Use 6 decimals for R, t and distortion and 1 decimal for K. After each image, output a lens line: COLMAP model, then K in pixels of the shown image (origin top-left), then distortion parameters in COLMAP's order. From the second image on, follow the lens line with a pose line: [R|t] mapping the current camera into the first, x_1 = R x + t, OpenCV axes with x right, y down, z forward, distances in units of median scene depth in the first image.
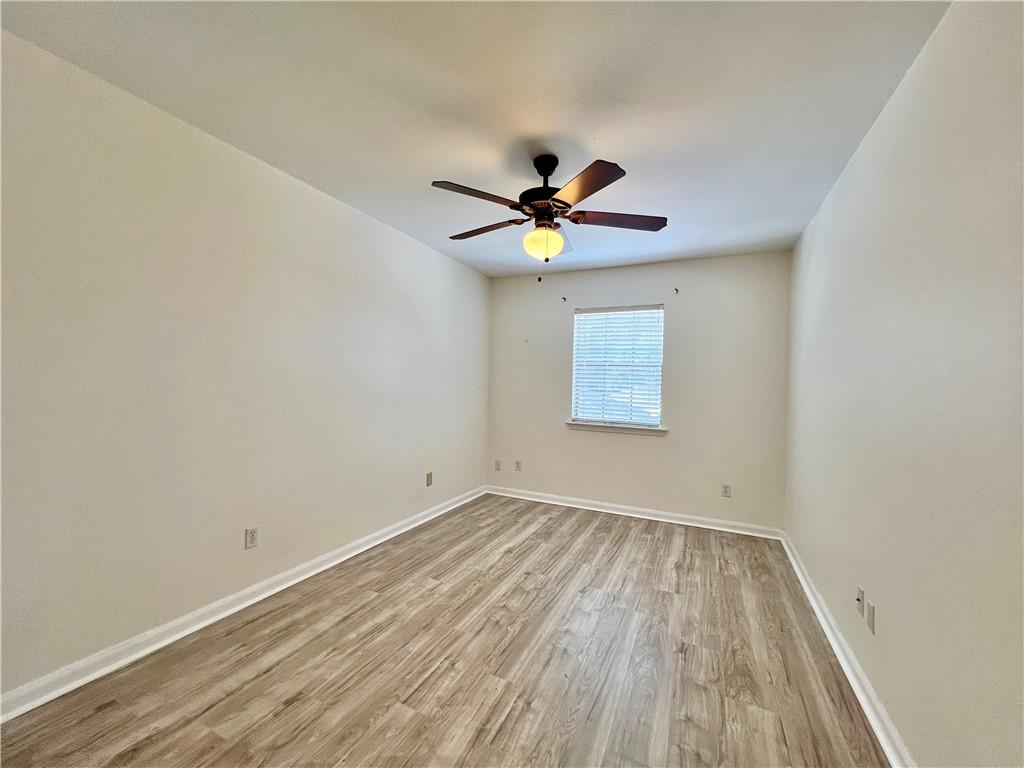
lens RADIAL K [[410.4, 0, 508.8], [0, 410.4, 383.2], [0, 0, 1]] dist [0.000777, 0.000158]
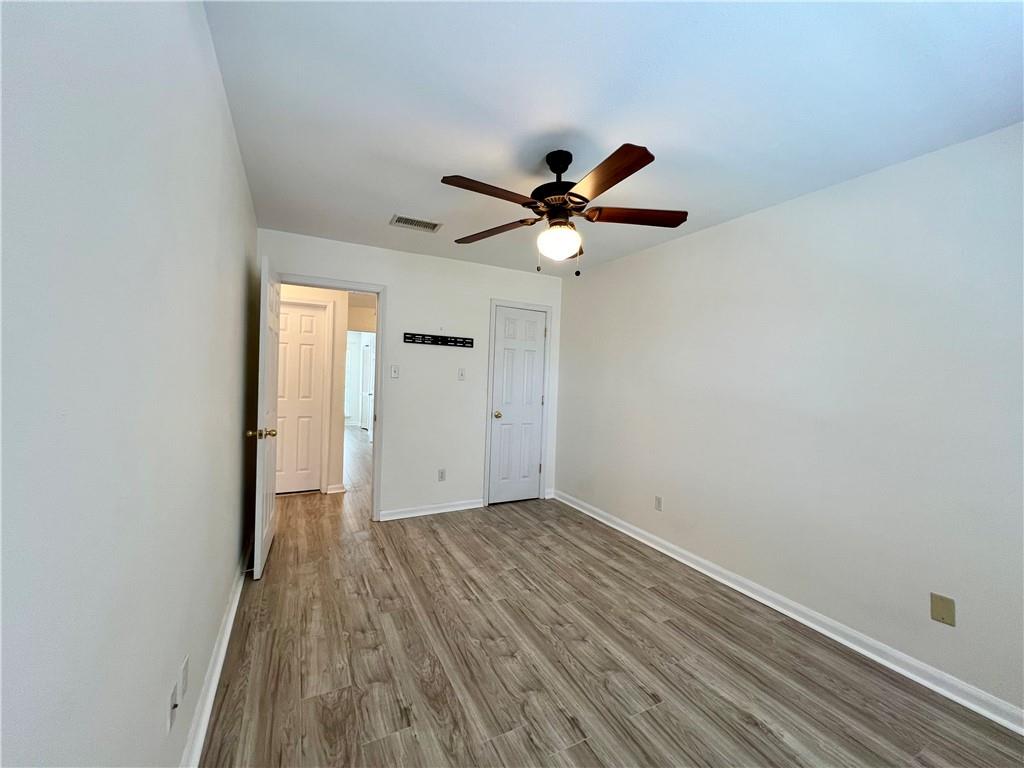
lens RADIAL K [[410.4, 0, 508.8], [0, 410.4, 383.2], [0, 0, 1]] dist [0.000777, 0.000158]
pose [[-0.601038, -0.038198, -0.798307, 0.925823], [-0.056927, 0.998366, -0.004911, -0.007997], [0.797190, 0.042493, -0.602231, 1.544828]]
